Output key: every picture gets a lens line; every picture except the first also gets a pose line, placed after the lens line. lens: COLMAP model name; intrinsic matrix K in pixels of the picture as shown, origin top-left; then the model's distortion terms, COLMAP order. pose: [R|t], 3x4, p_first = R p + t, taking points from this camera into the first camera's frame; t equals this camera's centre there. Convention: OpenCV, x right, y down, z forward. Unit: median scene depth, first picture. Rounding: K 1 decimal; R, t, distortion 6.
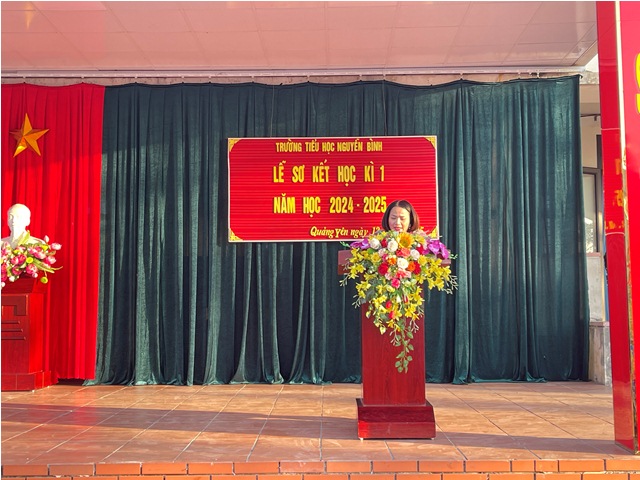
lens RADIAL K [[799.4, 0, 338.7], [0, 799.4, 252.9], [0, 0, 1]] dist [0.055572, -0.010533]
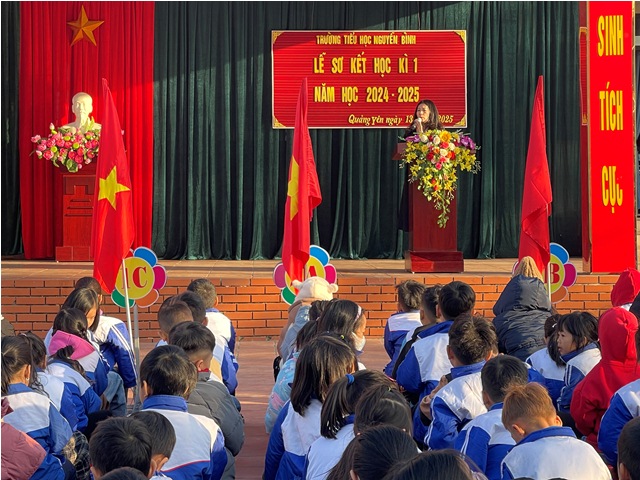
lens RADIAL K [[1678.3, 0, 320.0], [0, 1678.3, 240.0], [0, 0, 1]] dist [0.106836, 0.883831]
pose [[0.999123, 0.002484, 0.041797, -0.168367], [-0.005738, 0.996944, 0.077913, -0.040476], [-0.041476, -0.078085, 0.996084, -1.269386]]
